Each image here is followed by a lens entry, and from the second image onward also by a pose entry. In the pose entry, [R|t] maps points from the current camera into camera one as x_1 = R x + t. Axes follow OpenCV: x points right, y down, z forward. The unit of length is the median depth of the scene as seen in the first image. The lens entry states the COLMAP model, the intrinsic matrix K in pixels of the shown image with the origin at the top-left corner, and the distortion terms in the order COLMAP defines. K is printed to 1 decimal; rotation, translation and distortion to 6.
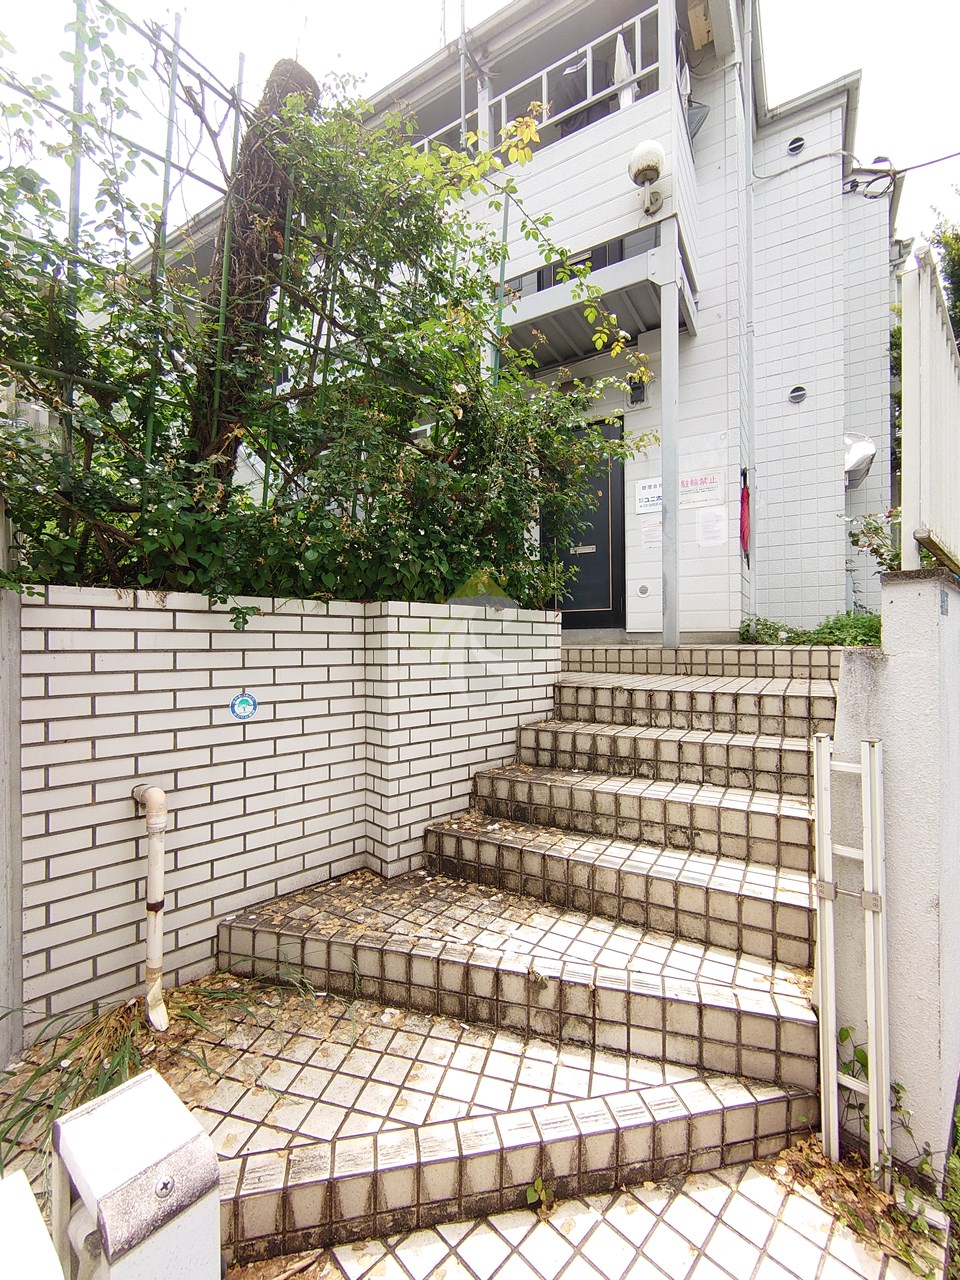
lens RADIAL K [[553.7, 0, 479.1], [0, 553.7, 643.0], [0, 0, 1]] dist [0.005033, -0.001394]
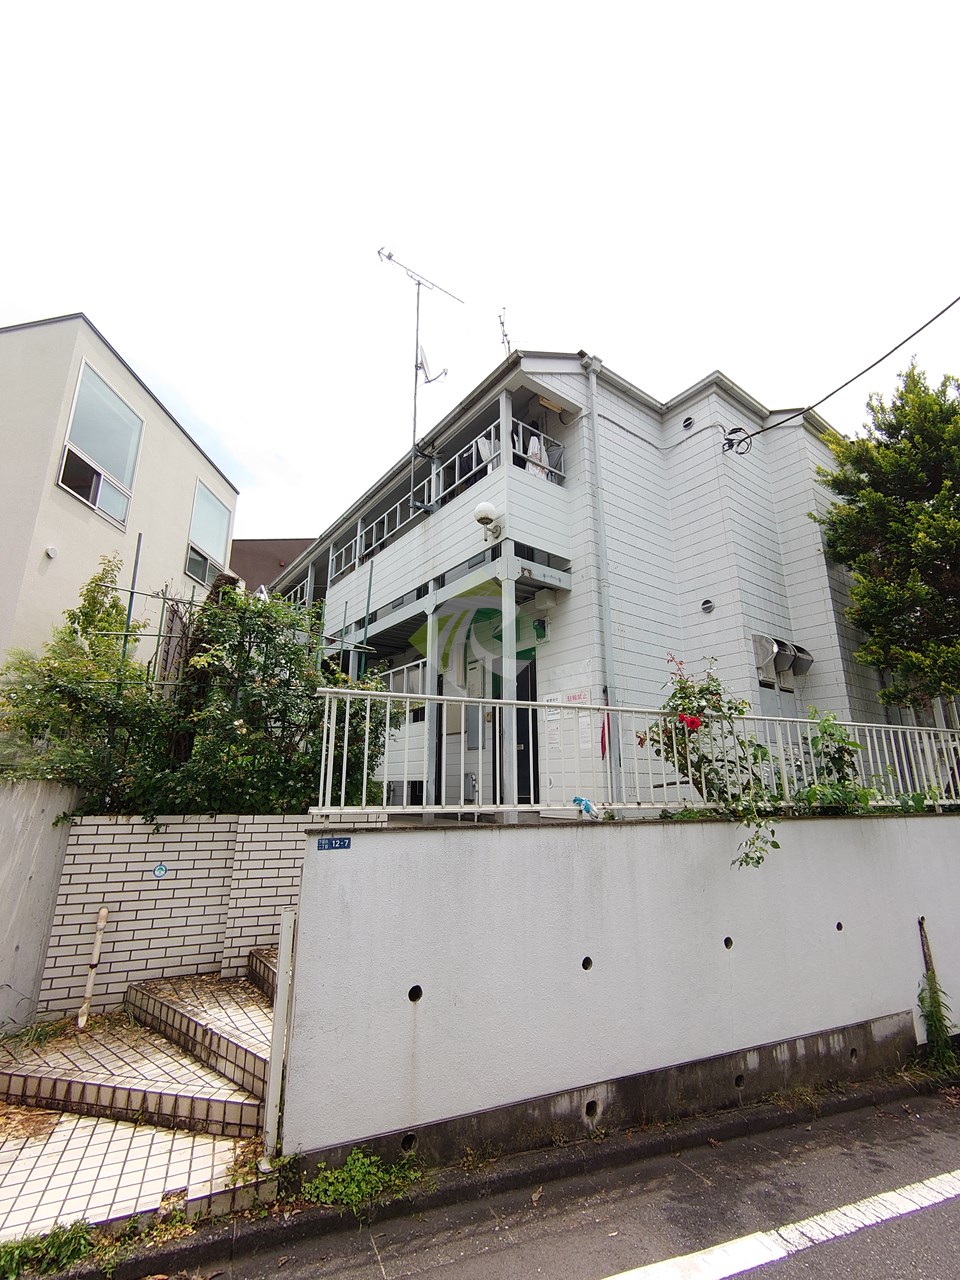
lens RADIAL K [[553.7, 0, 478.9], [0, 553.7, 644.6], [0, 0, 1]] dist [0.005033, -0.001394]
pose [[0.922009, -0.090896, -0.376346, 1.483181], [-0.006909, 0.968033, -0.250727, -0.187526], [0.387106, 0.233773, 0.891908, -0.569757]]
